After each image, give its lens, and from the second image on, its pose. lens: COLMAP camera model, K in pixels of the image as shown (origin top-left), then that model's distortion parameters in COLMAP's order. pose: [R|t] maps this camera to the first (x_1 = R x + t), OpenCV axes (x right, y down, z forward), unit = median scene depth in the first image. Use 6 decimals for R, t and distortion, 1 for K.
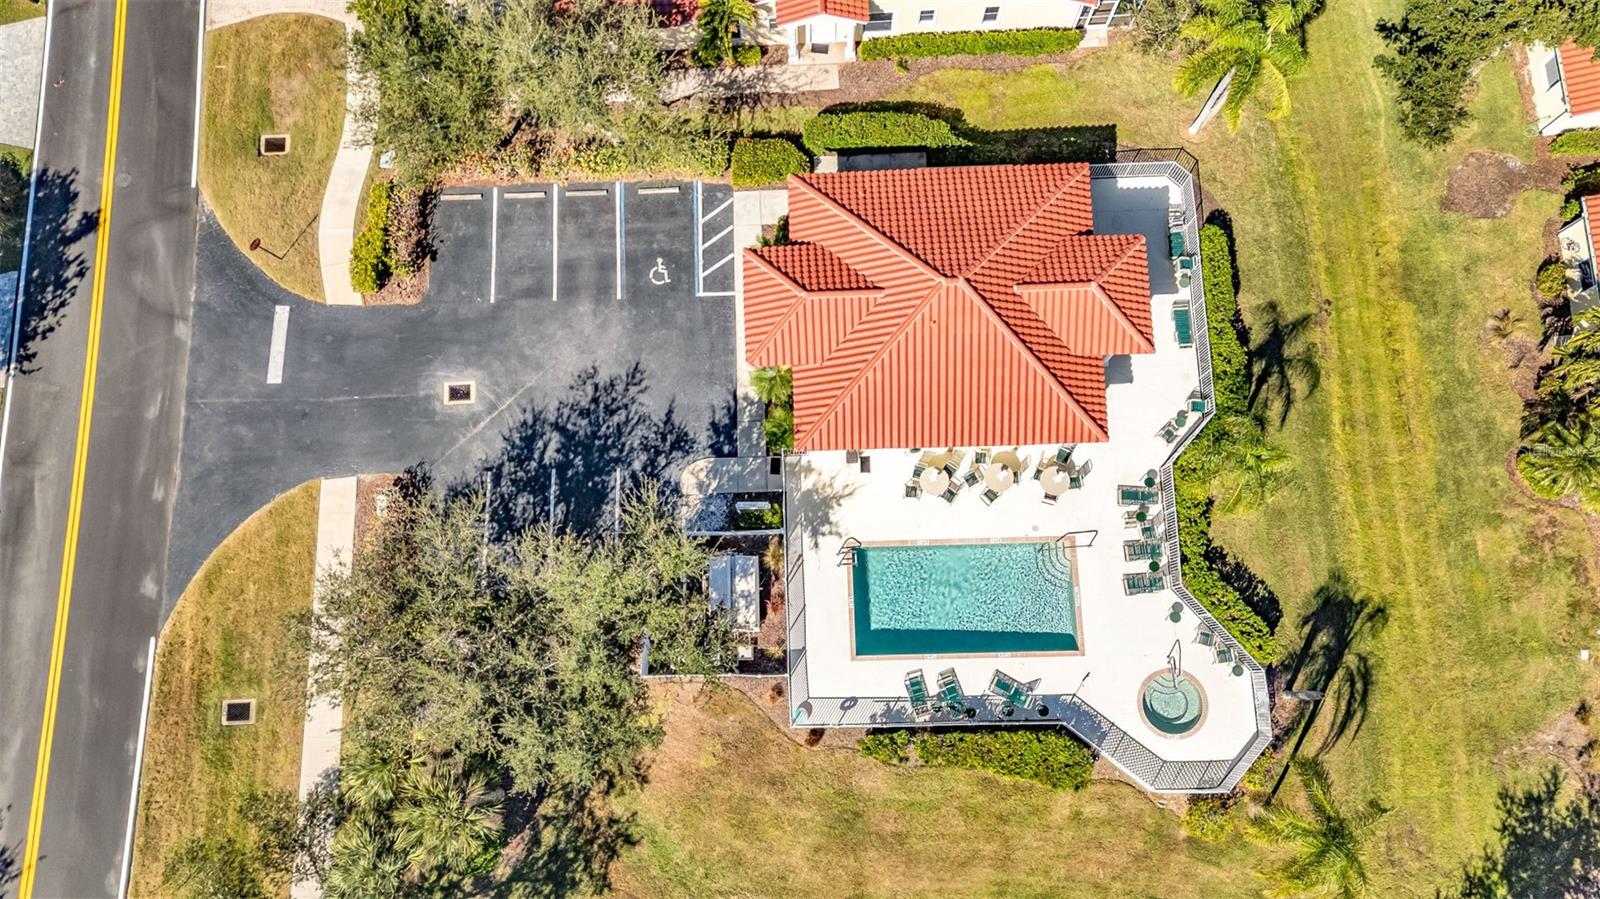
lens RADIAL K [[1175.5, 0, 800.0], [0, 1175.5, 449.5], [0, 0, 1]] dist [0.066233, -0.059203]
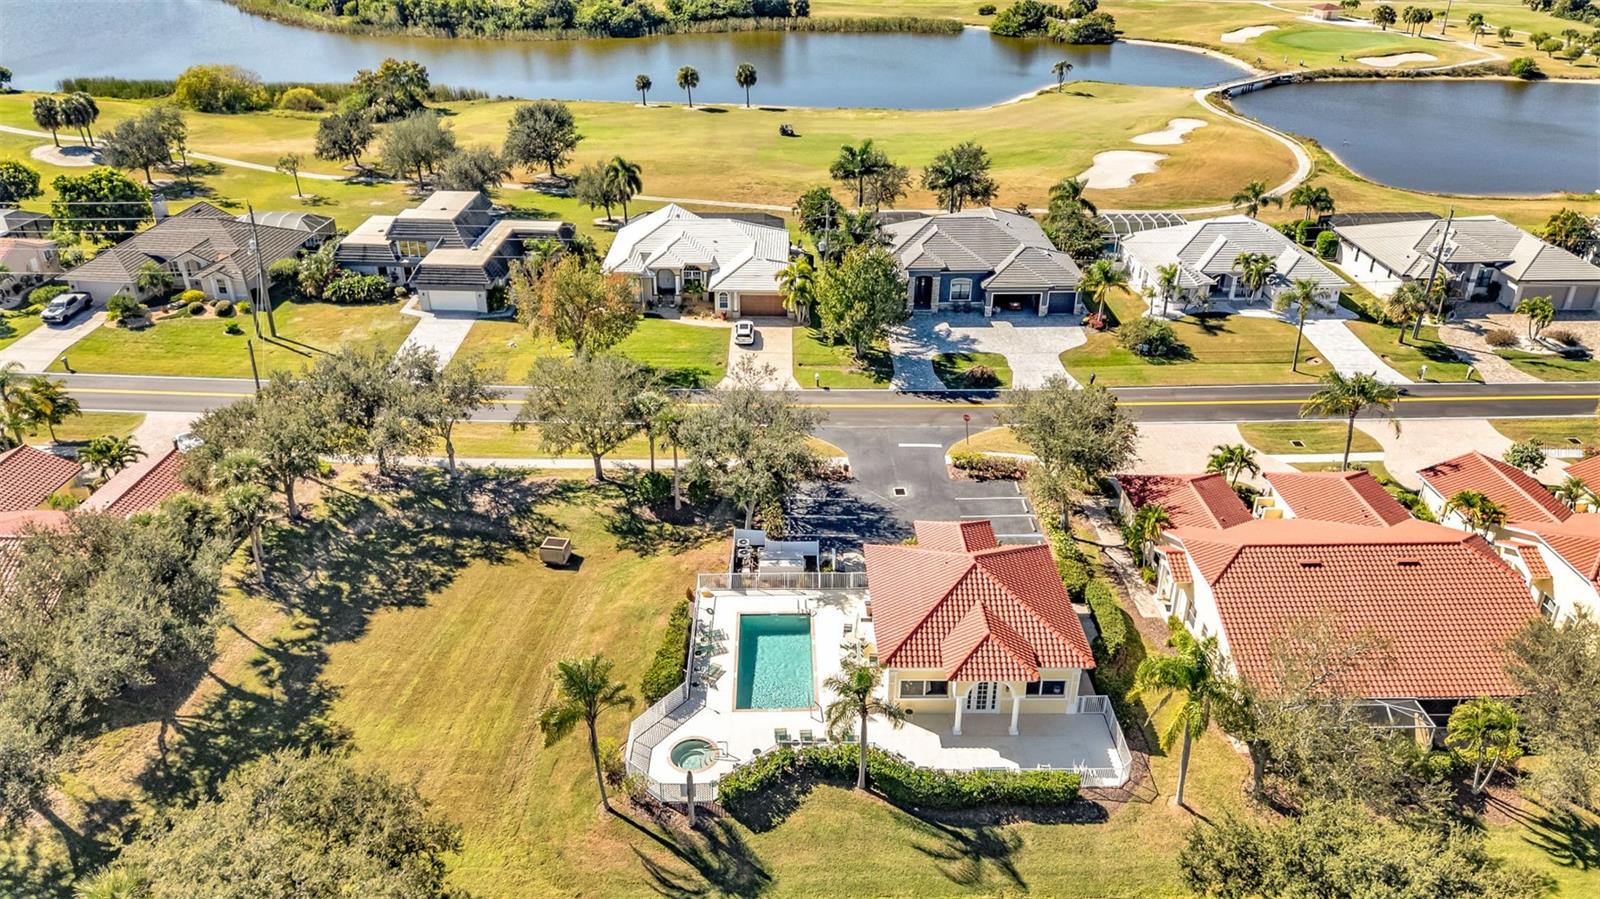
lens RADIAL K [[1168.4, 0, 800.0], [0, 1168.4, 449.5], [0, 0, 1]] dist [0.102525, -0.150108]
pose [[-0.006831, 0.476716, -0.879031, 1.238311], [-0.979184, 0.175140, 0.102591, -0.093455], [0.202860, 0.861434, 0.465596, 0.108582]]
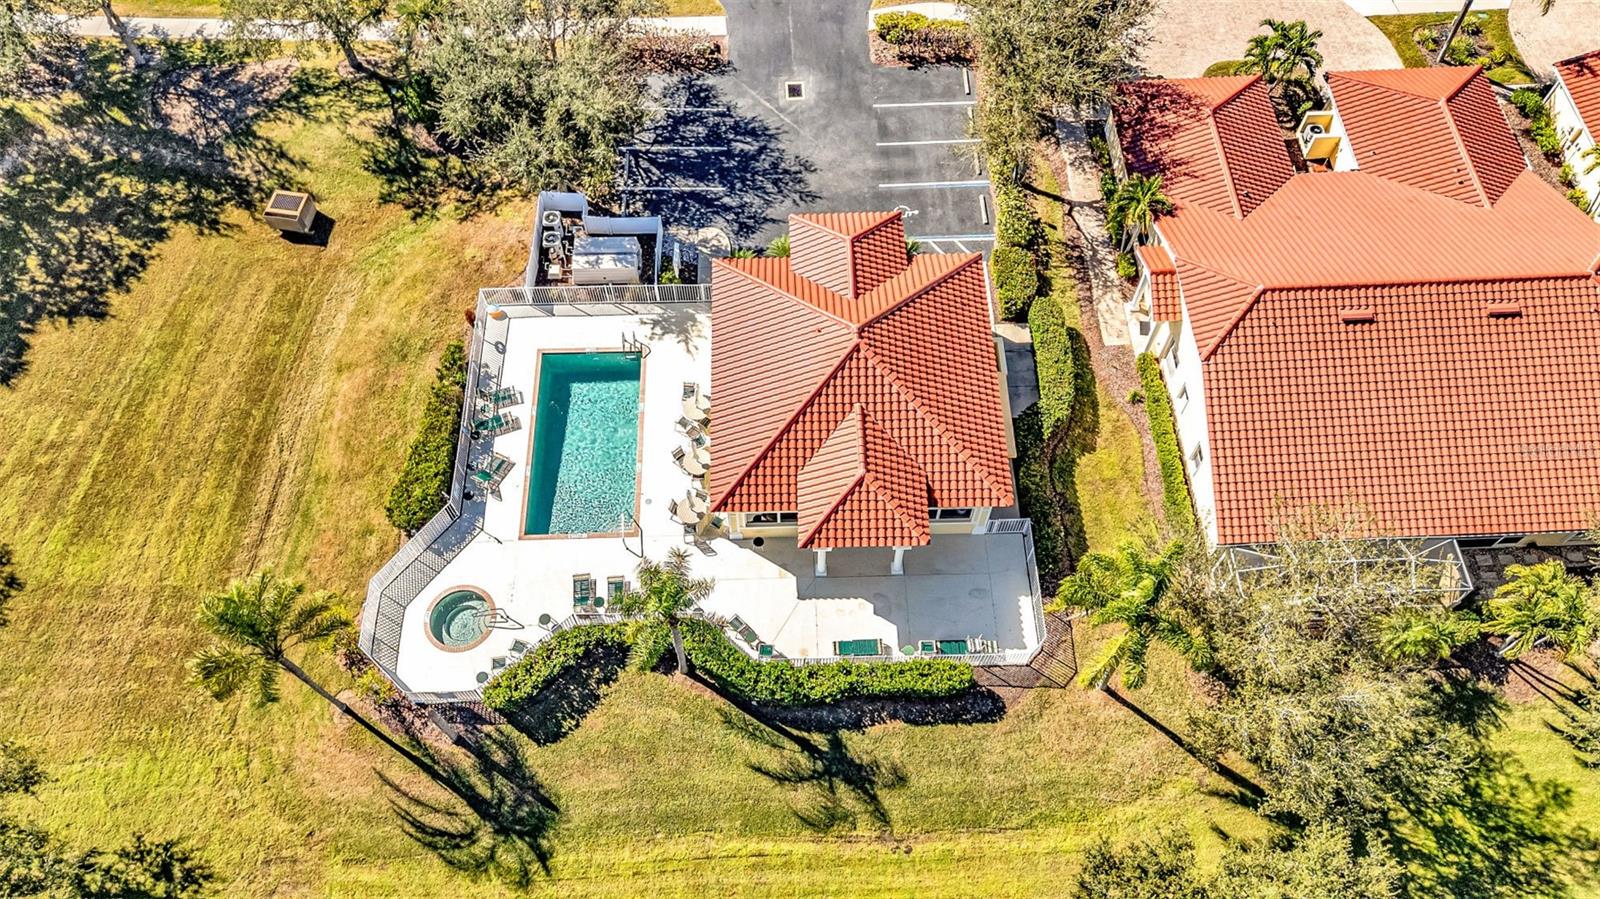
lens RADIAL K [[1175.5, 0, 800.0], [0, 1175.5, 449.5], [0, 0, 1]] dist [0.066233, -0.059203]
pose [[0.001113, 0.876728, -0.480985, 0.627628], [-0.978328, 0.100546, 0.181010, -0.240098], [0.207057, 0.470360, 0.857839, 0.140734]]
